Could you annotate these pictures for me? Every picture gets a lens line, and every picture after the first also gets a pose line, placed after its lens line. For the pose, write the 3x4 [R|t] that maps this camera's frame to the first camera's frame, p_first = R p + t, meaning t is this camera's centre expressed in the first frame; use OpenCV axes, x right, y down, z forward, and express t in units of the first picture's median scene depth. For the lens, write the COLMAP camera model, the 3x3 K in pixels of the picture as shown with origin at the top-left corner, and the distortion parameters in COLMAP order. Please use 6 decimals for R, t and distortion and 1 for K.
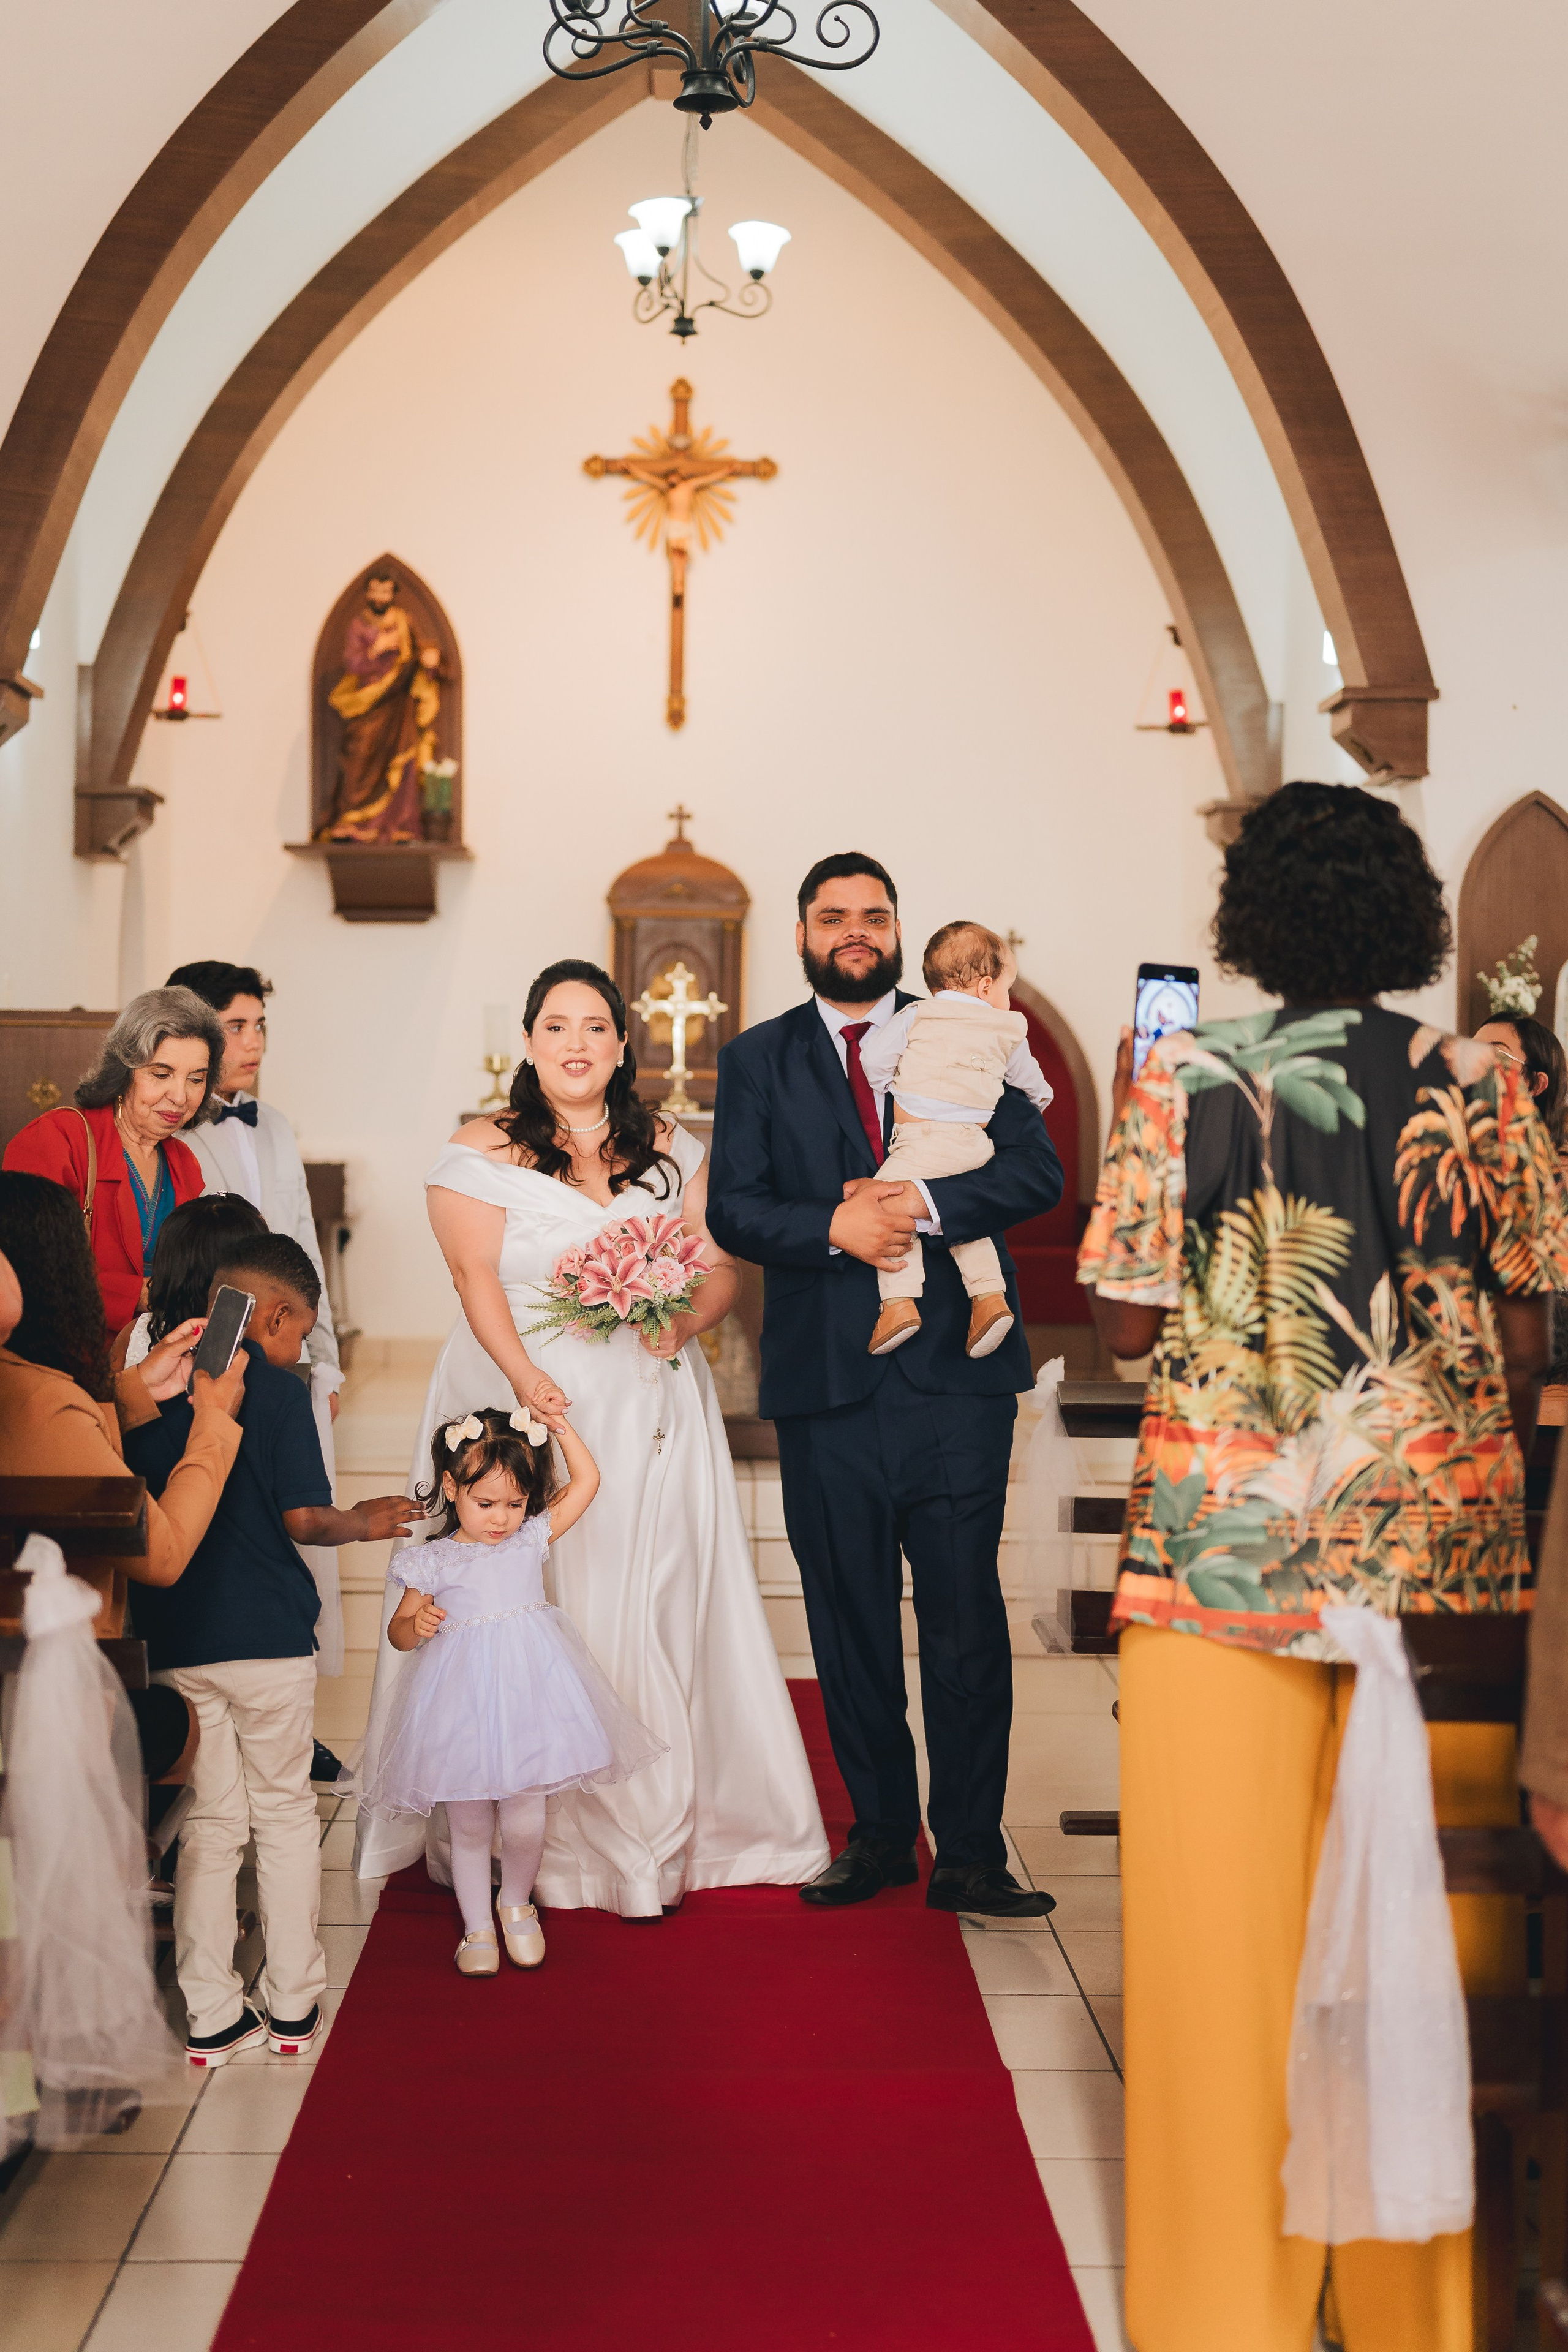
lens RADIAL K [[3430.8, 0, 784.0], [0, 3430.8, 1176.0], [0, 0, 1]] dist [-0.027231, -0.020043]
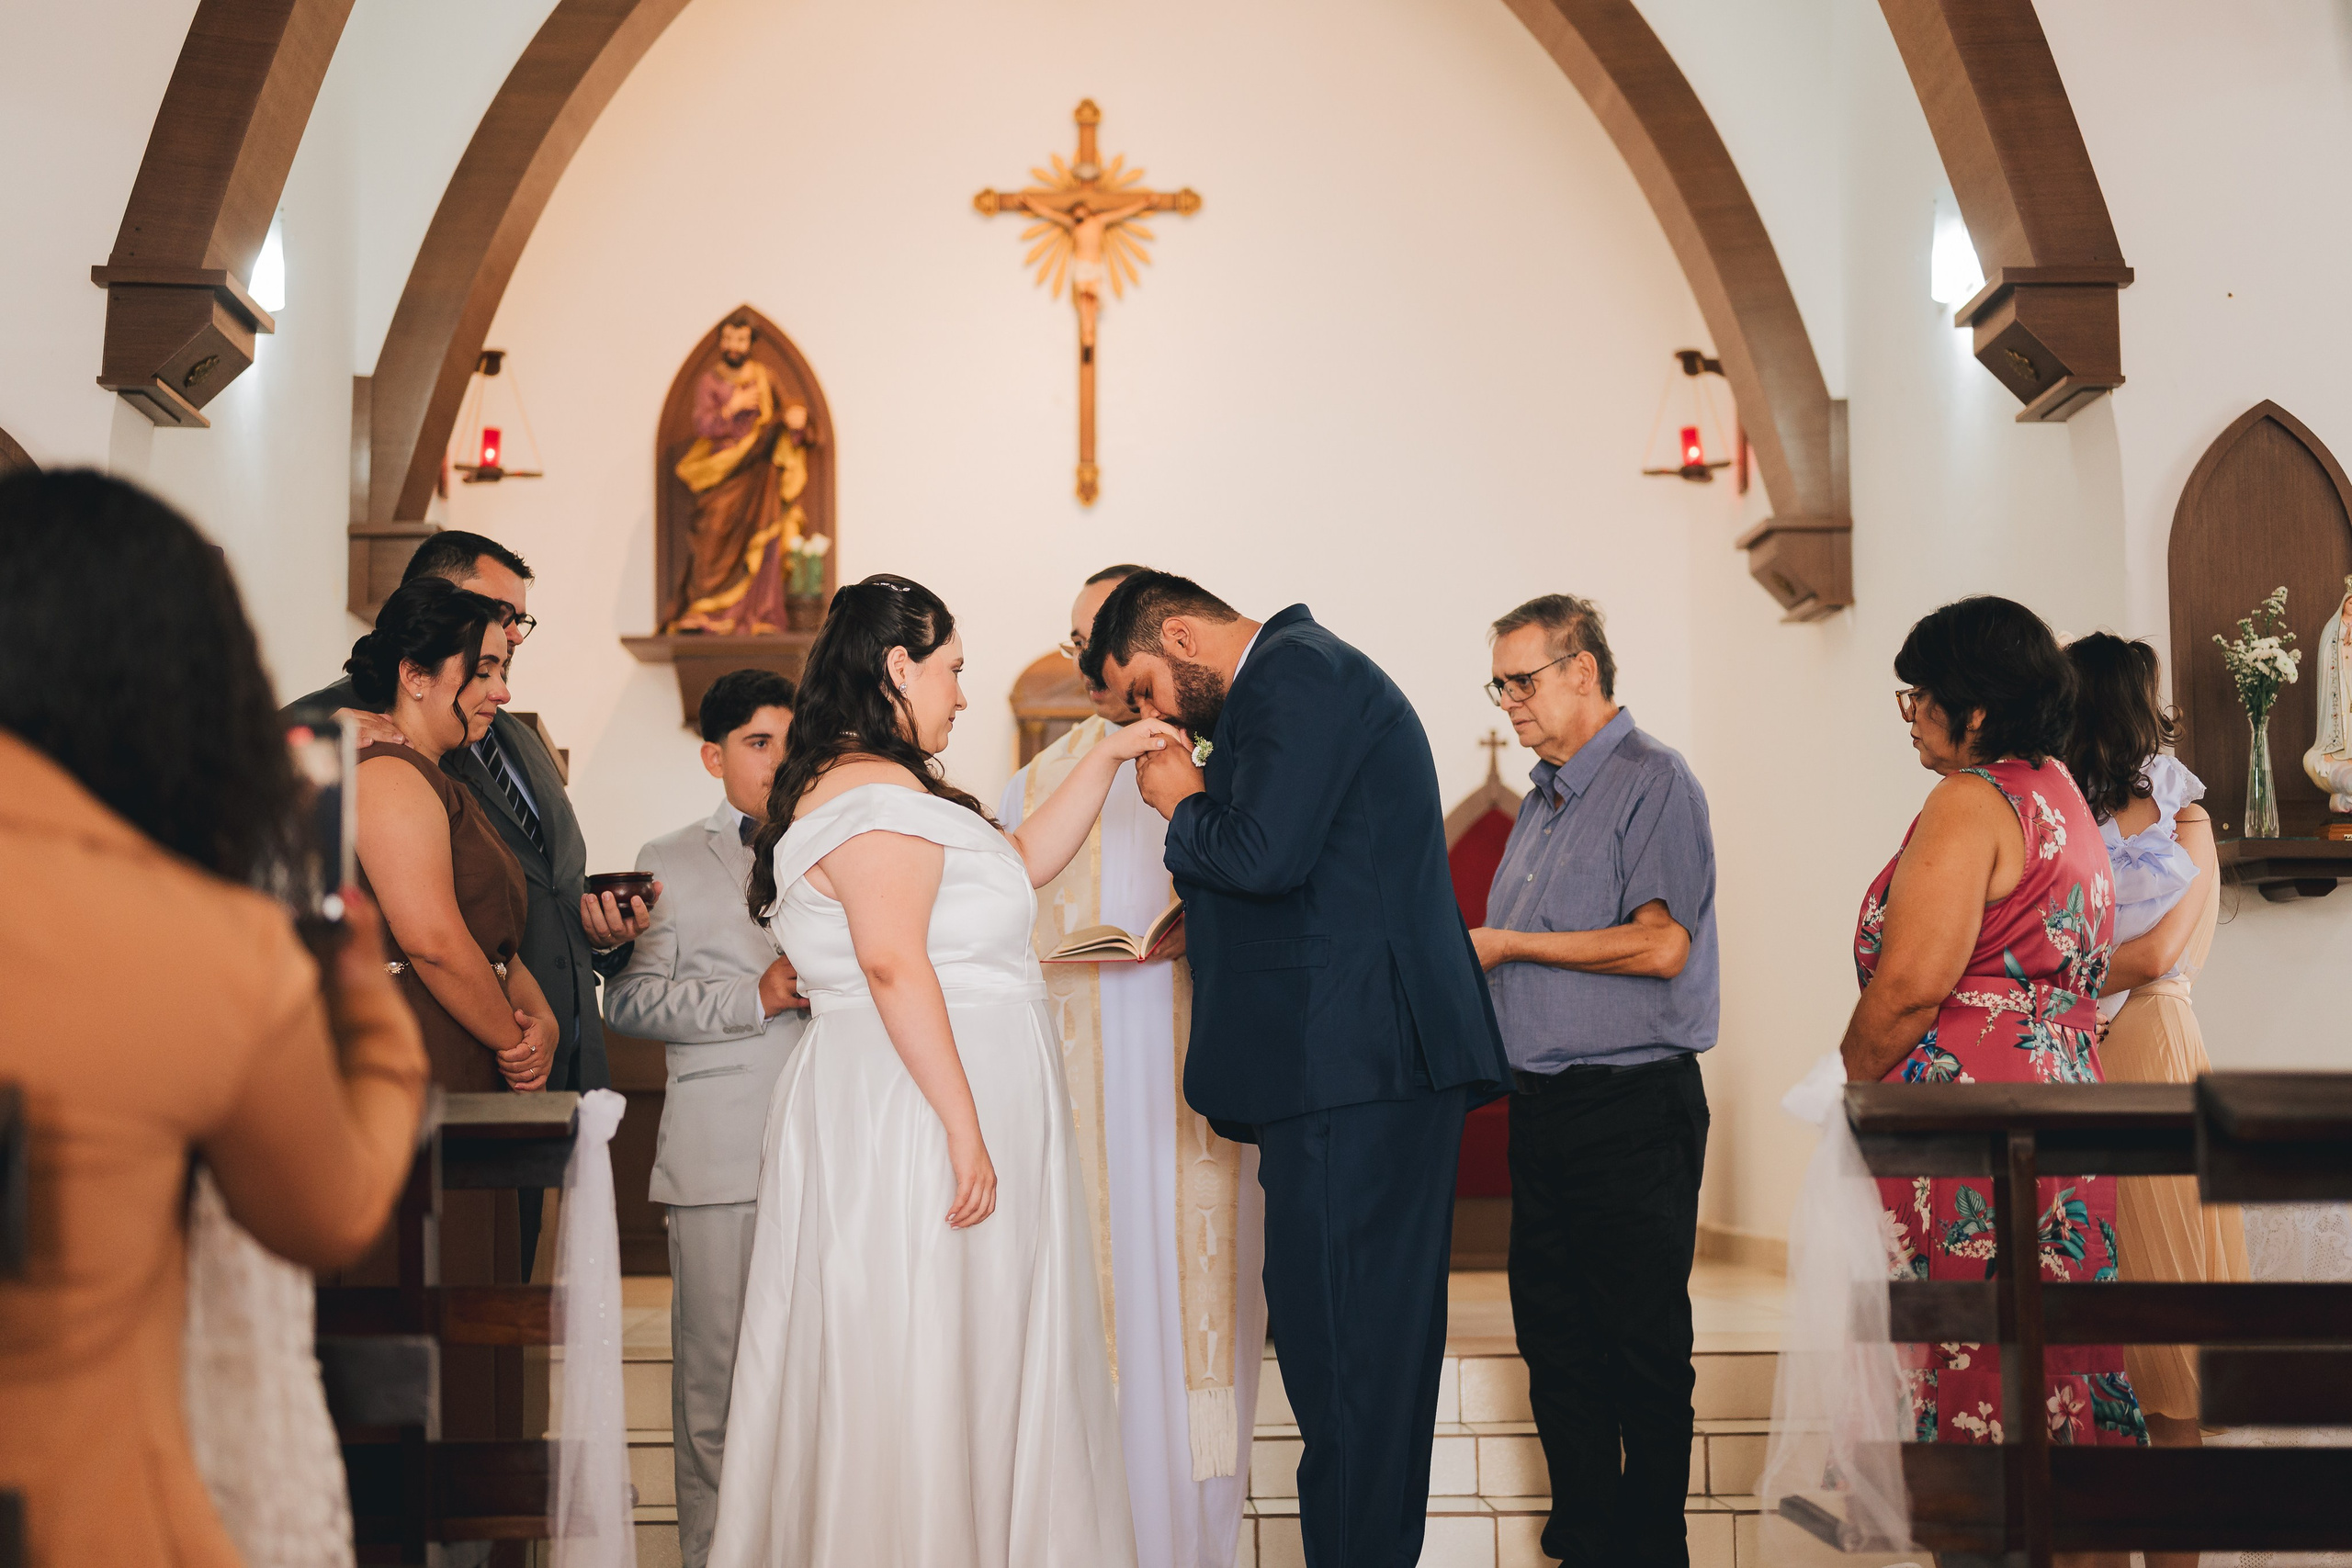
lens RADIAL K [[3274.6, 0, 1181.8], [0, 3274.6, 836.1], [0, 0, 1]] dist [0.002661, -0.011720]
pose [[0.999769, -0.019192, 0.009692, -0.018192], [0.020081, 0.994586, -0.101960, 0.034977], [-0.007683, 0.102131, 0.994741, 0.209658]]
